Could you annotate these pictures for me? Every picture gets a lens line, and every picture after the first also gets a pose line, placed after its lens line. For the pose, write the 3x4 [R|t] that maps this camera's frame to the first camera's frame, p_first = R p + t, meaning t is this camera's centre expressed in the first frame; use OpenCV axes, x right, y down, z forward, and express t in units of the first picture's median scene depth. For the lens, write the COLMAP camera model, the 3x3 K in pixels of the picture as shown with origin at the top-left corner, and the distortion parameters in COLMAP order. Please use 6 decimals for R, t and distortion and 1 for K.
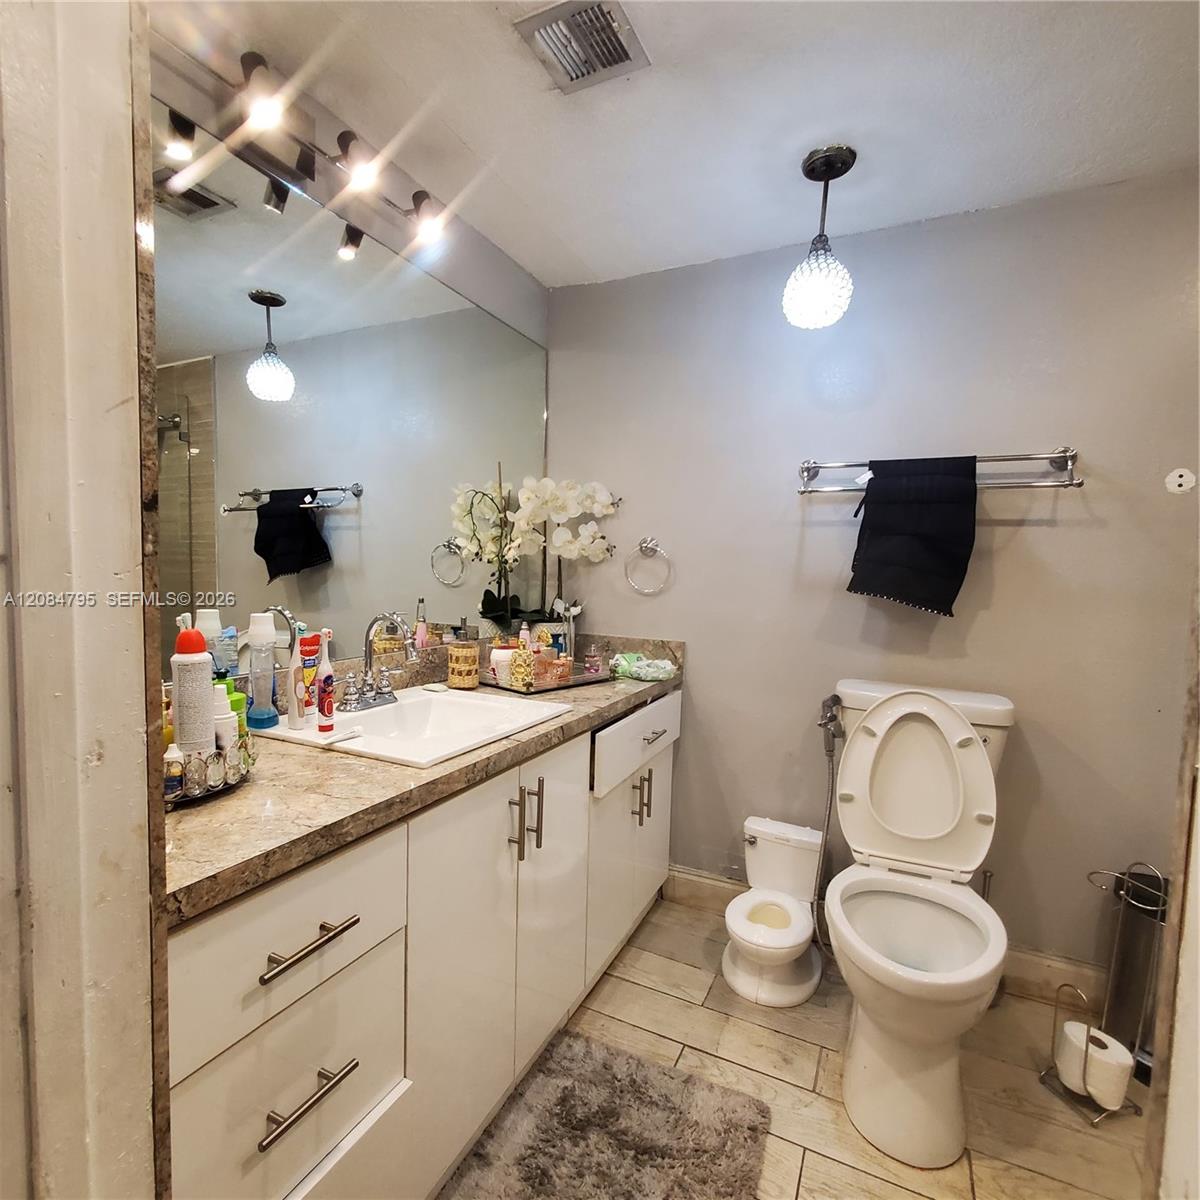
lens RADIAL K [[634.3, 0, 588.8], [0, 634.3, 610.0], [0, 0, 1]] dist [0.002477, -0.004475]
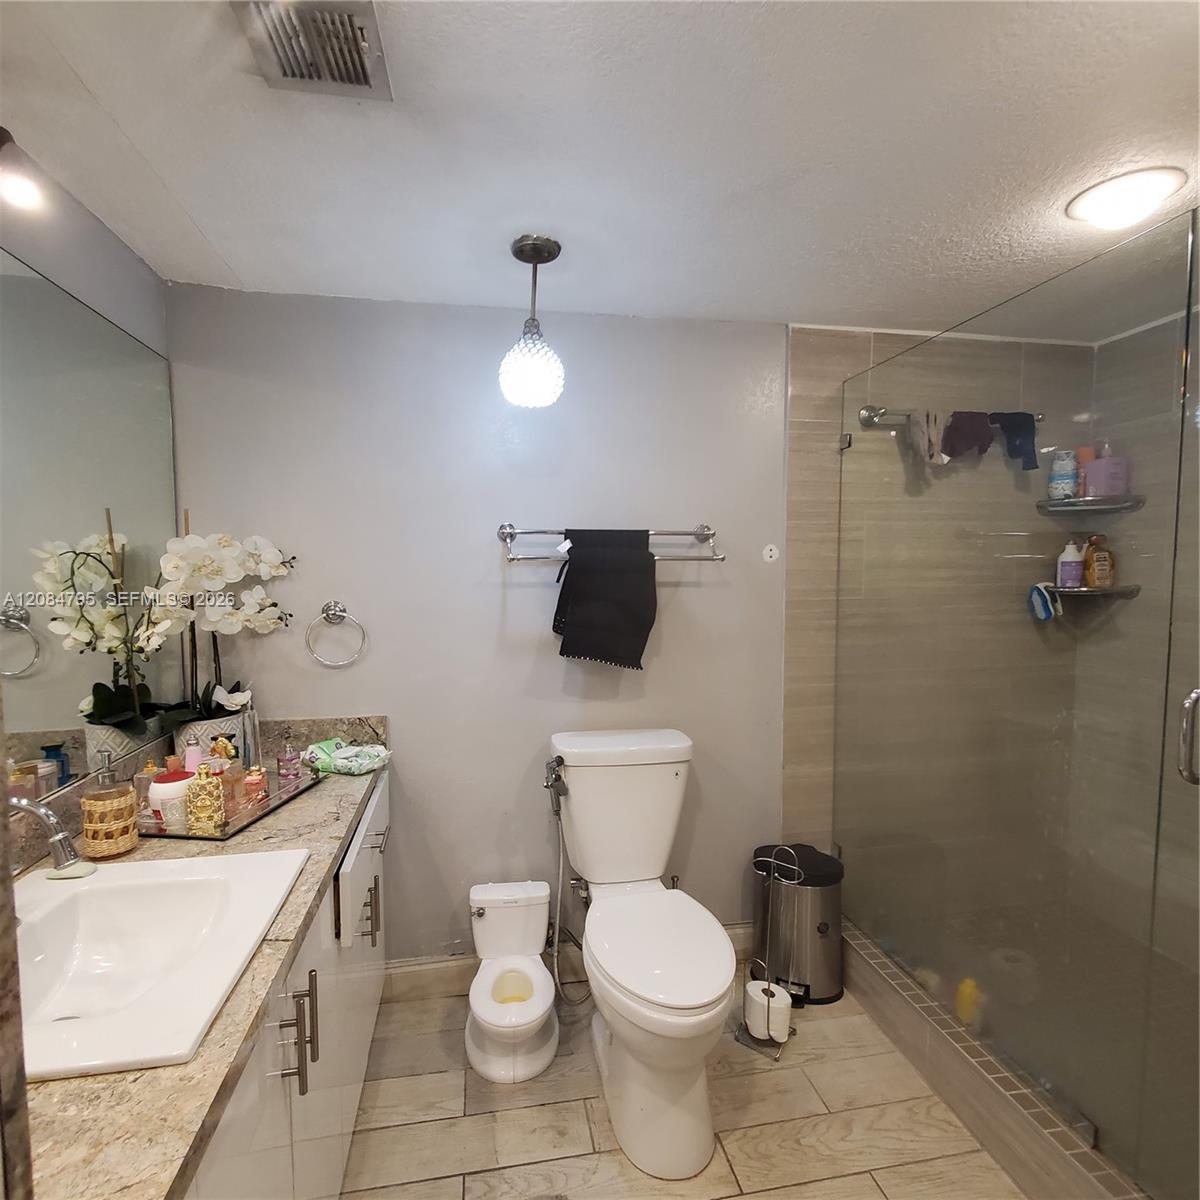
lens RADIAL K [[634.3, 0, 588.8], [0, 634.3, 610.0], [0, 0, 1]] dist [0.002477, -0.004475]
pose [[0.807370, -0.067847, 0.586132, -0.168659], [0.064347, 0.997567, 0.026838, -0.132157], [-0.586526, 0.016047, 0.809771, 0.120118]]
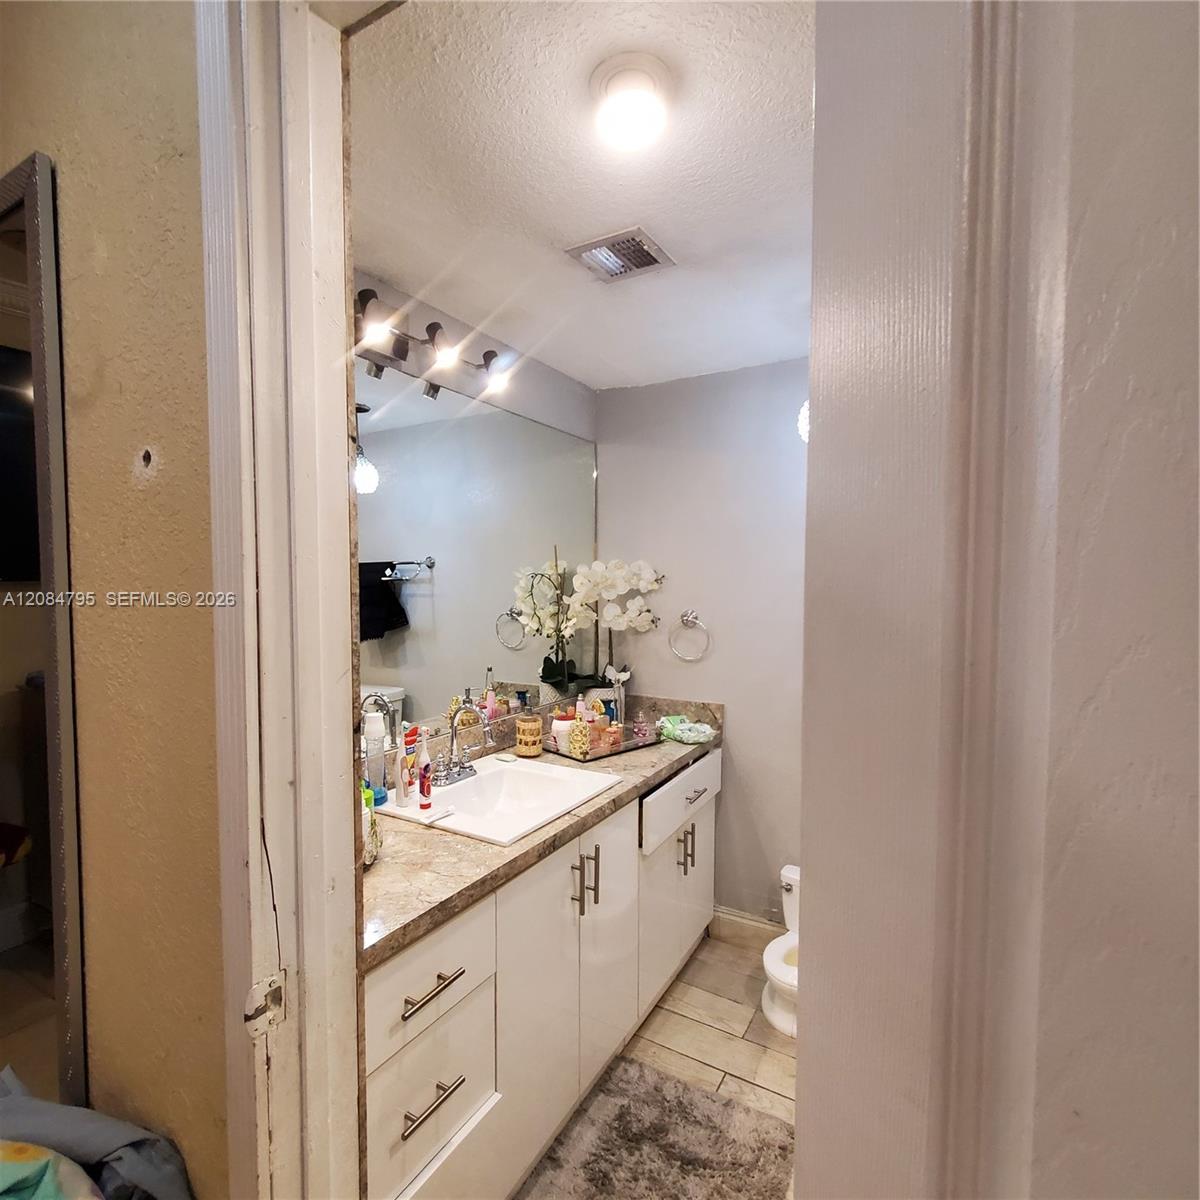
lens RADIAL K [[636.0, 0, 591.3], [0, 636.0, 610.1], [0, 0, 1]] dist [0.000444, -0.000767]
pose [[0.996659, -0.019794, -0.079246, 0.014182], [0.018125, 0.999600, -0.021724, -0.118929], [0.079644, 0.020215, 0.996618, -0.166855]]
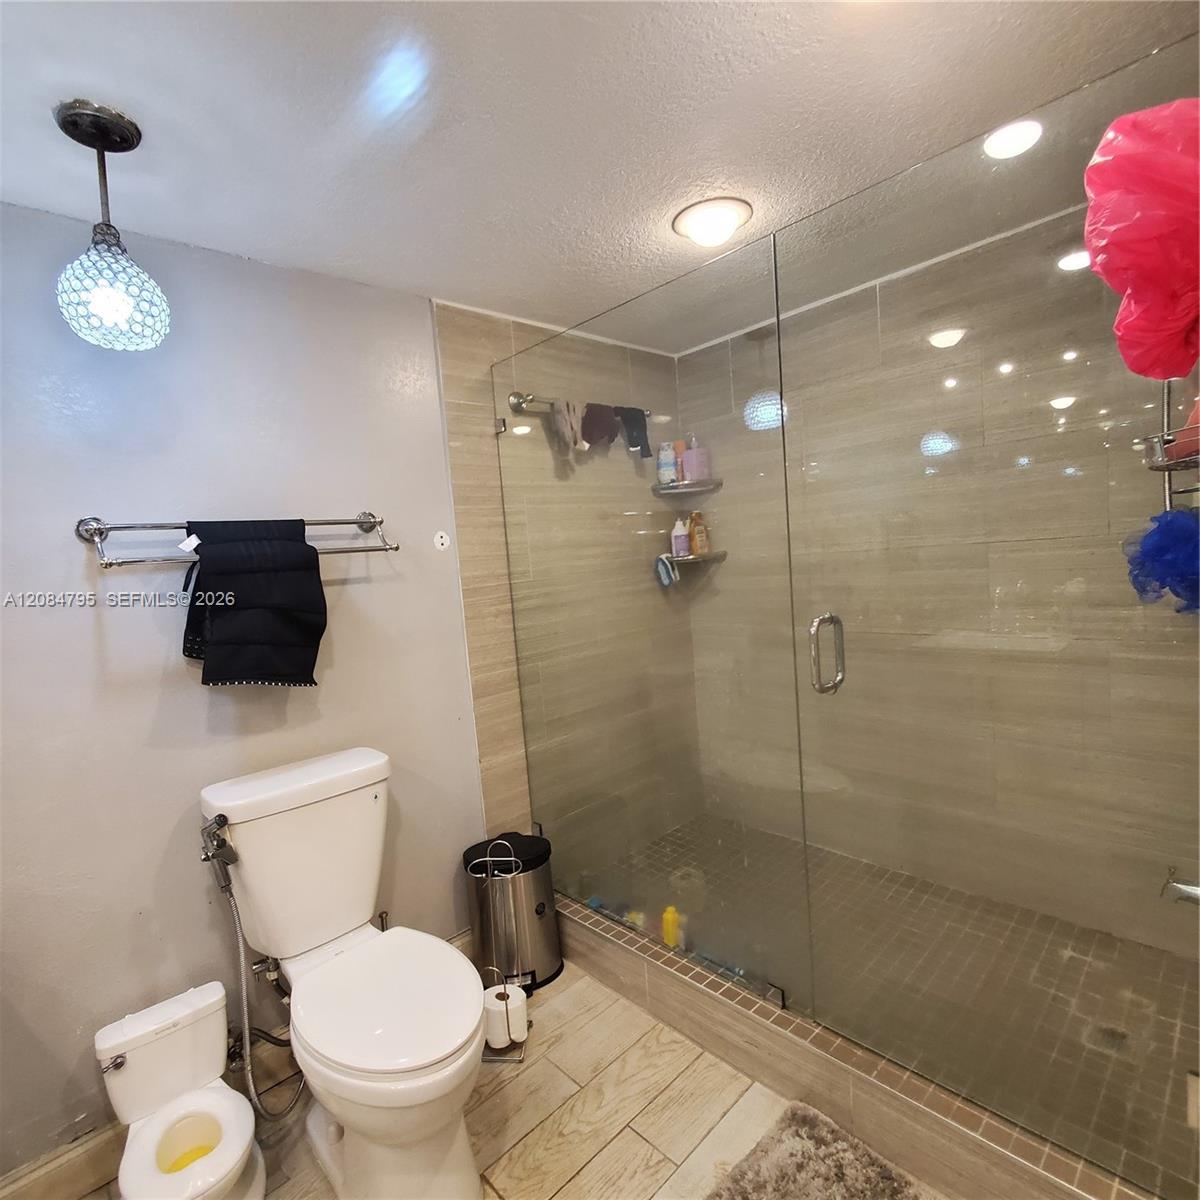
lens RADIAL K [[636.0, 0, 591.3], [0, 636.0, 610.1], [0, 0, 1]] dist [0.000444, -0.000767]
pose [[0.356111, -0.137022, 0.924343, -0.152544], [0.152732, 0.984423, 0.087087, -0.120598], [-0.921877, 0.110164, 0.371492, 0.237888]]
